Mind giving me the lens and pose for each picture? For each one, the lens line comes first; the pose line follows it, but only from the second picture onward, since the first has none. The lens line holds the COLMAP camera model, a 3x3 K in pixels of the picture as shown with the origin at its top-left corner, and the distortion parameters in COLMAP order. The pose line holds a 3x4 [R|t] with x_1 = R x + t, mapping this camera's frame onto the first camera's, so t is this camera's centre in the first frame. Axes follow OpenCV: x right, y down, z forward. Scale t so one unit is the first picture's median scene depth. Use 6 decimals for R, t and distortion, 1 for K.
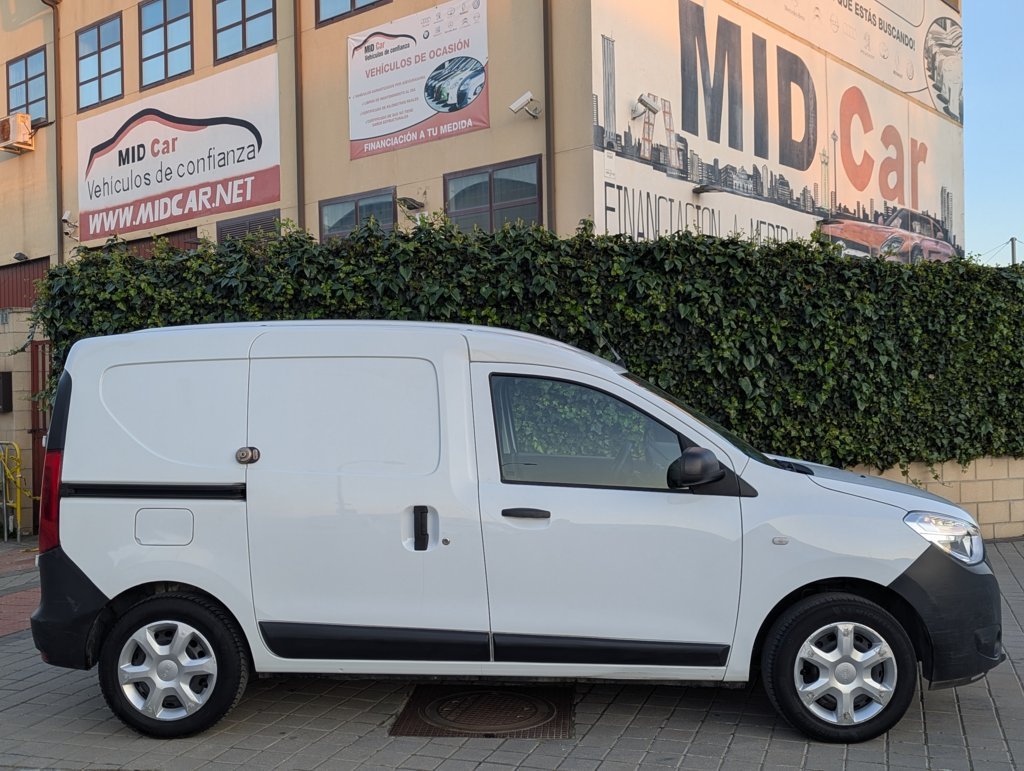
lens RADIAL K [[1020.2, 0, 512.0], [0, 1020.2, 385.5], [0, 0, 1]] dist [0.014827, -0.027783]
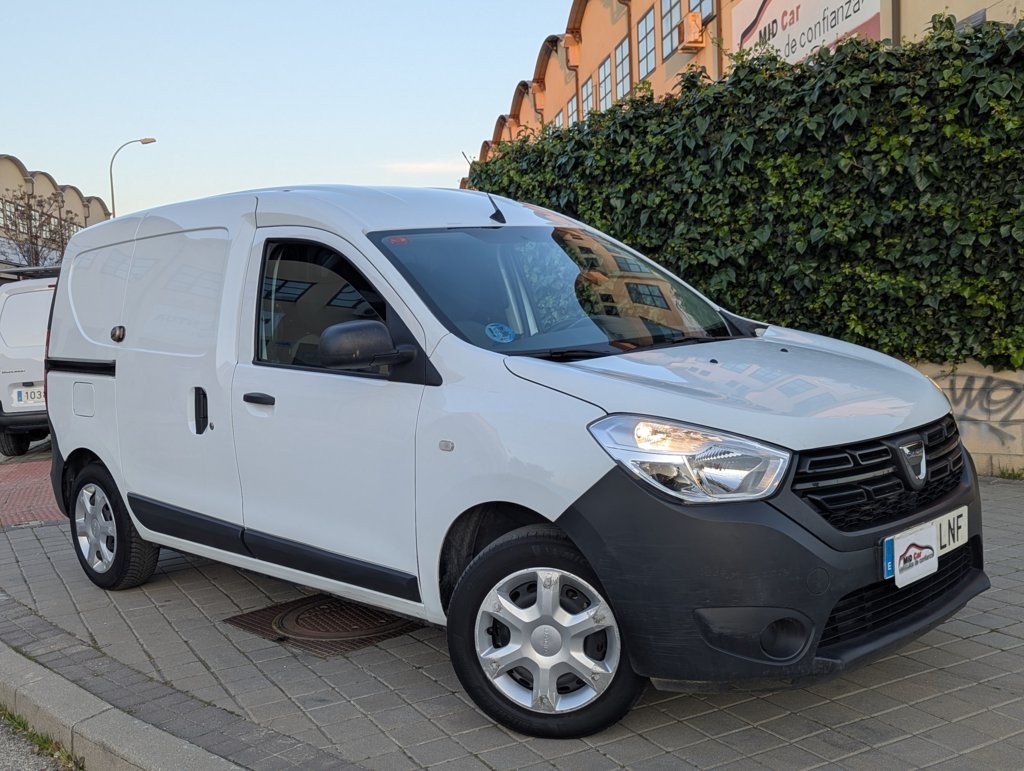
lens RADIAL K [[1051.3, 0, 512.5], [0, 1051.3, 398.0], [0, 0, 1]] dist [0.006202, 0.005405]
pose [[0.751528, 0.028938, -0.659066, 0.766913], [0.048048, 0.993983, 0.098431, 0.046768], [0.657949, -0.105641, 0.745616, 0.466768]]
